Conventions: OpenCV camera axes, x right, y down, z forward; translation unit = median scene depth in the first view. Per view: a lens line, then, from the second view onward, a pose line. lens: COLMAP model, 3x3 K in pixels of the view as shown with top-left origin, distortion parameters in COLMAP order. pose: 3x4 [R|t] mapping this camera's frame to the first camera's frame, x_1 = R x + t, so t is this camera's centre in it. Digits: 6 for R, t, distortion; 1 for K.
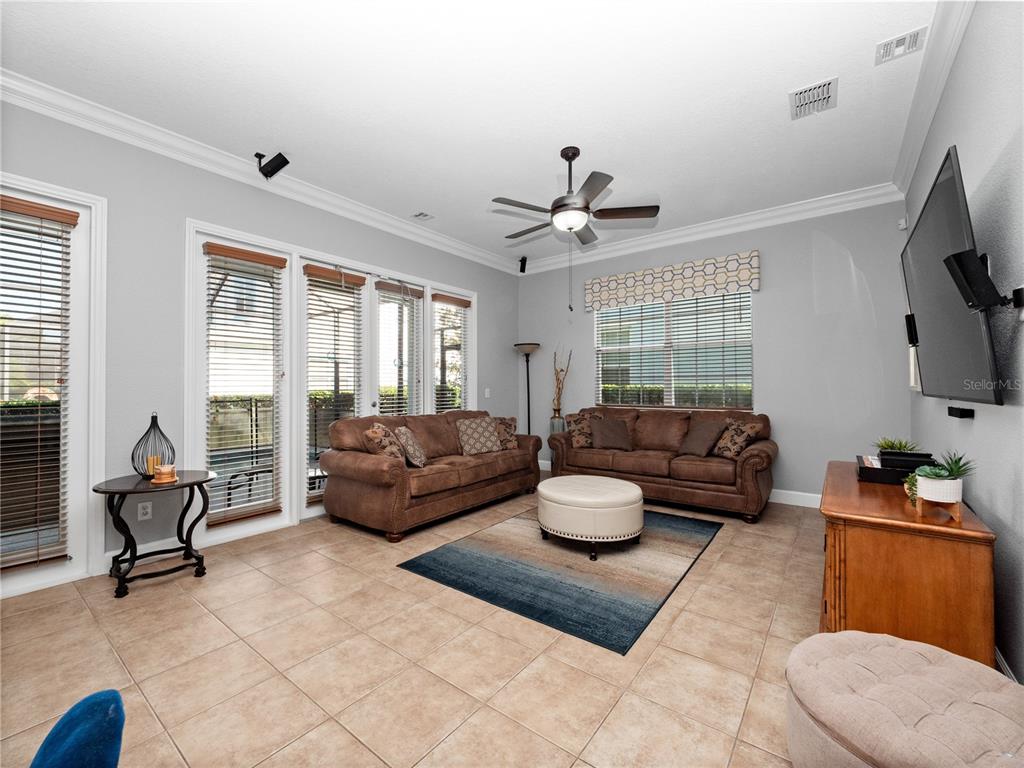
lens RADIAL K [[443.7, 0, 510.5], [0, 443.7, 390.3], [0, 0, 1]] dist [0.005219, -0.002419]
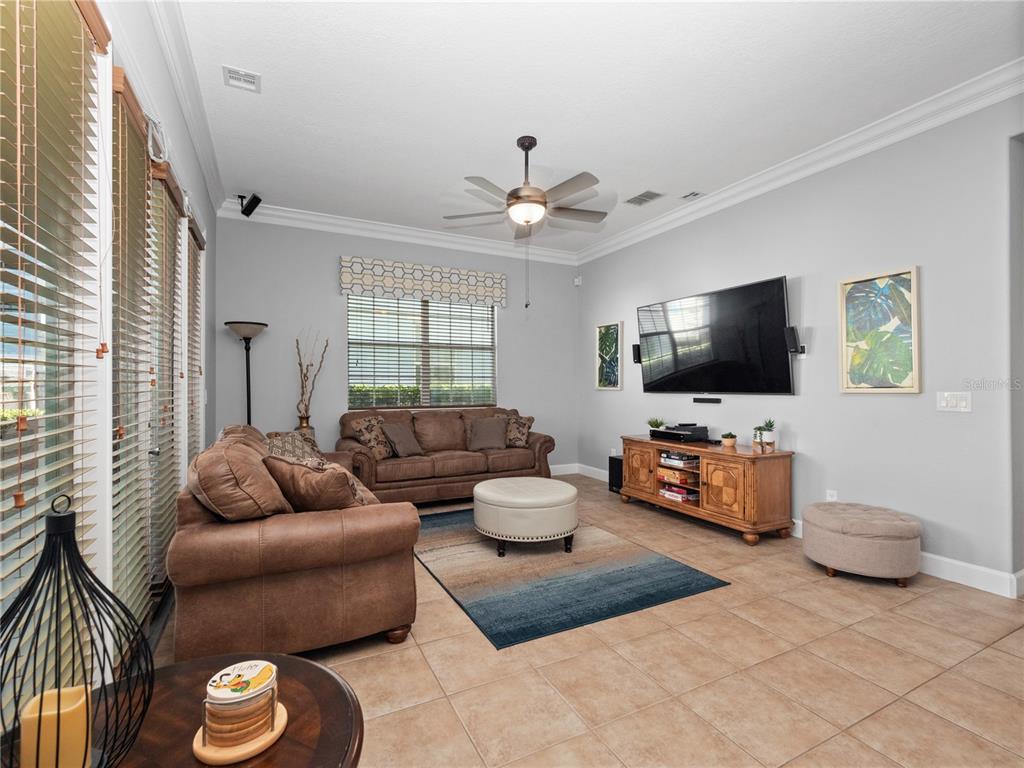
lens RADIAL K [[470.1, 0, 510.7], [0, 470.1, 379.5], [0, 0, 1]] dist [-0.001658, -0.000694]
pose [[0.421235, 0.018103, 0.906771, -0.967988], [0.006538, 0.999714, -0.022996, 0.002107], [-0.906928, 0.015616, 0.420996, 0.723037]]
